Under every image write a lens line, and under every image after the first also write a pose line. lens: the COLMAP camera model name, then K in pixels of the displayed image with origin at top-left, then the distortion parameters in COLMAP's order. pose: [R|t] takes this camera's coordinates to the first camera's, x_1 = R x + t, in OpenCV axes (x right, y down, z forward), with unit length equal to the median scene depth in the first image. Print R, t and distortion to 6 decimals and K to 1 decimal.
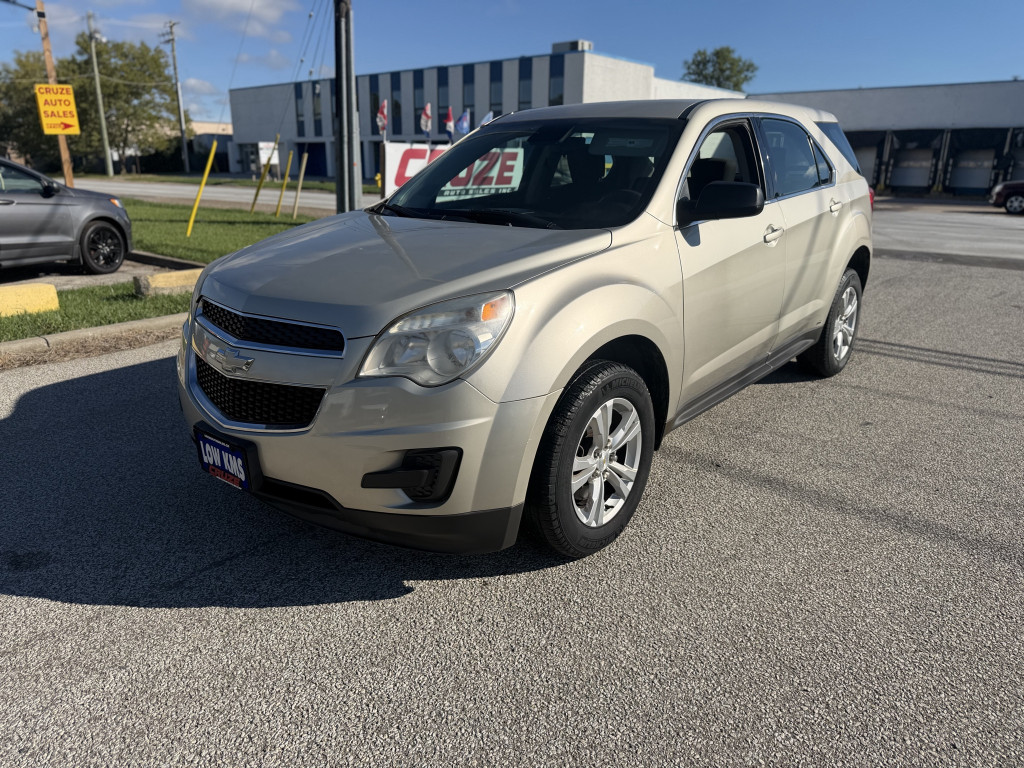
lens RADIAL K [[771.0, 0, 510.8], [0, 771.0, 369.7], [0, 0, 1]] dist [0.066858, -0.079978]
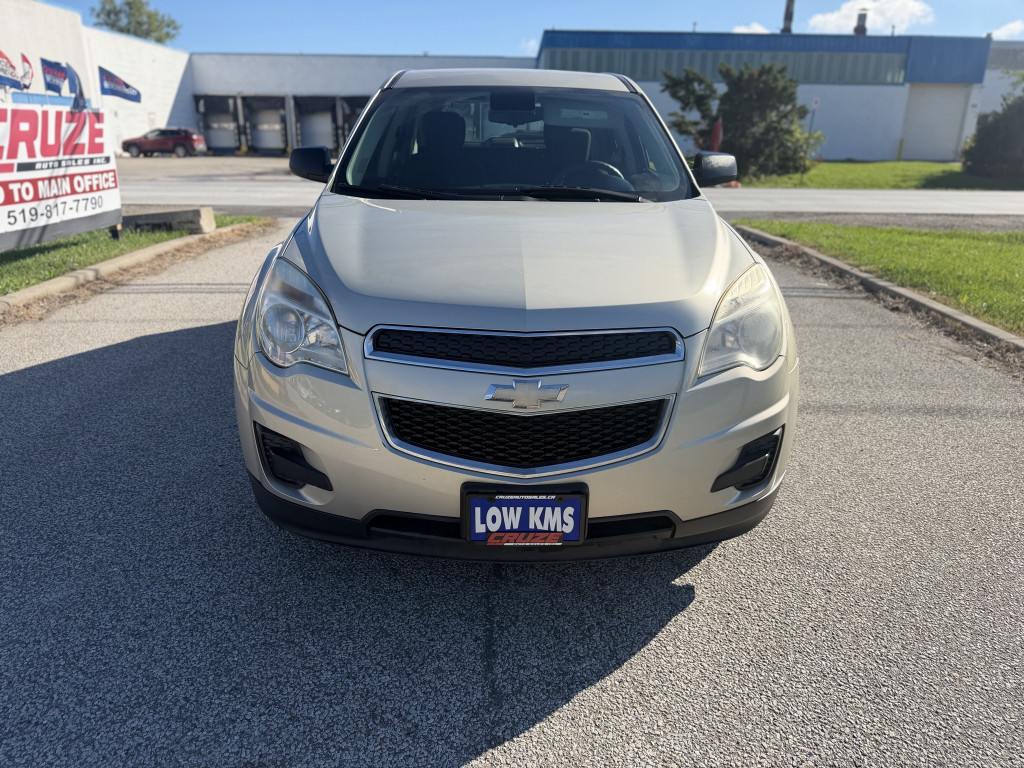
lens RADIAL K [[772.0, 0, 512.0], [0, 772.0, 384.0], [0, 0, 1]] dist [-0.007362, -0.001186]
pose [[0.738857, -0.209832, 0.640360, -0.253397], [0.168273, 0.977630, 0.126191, -0.035316], [-0.652514, 0.014519, 0.757638, 0.124564]]
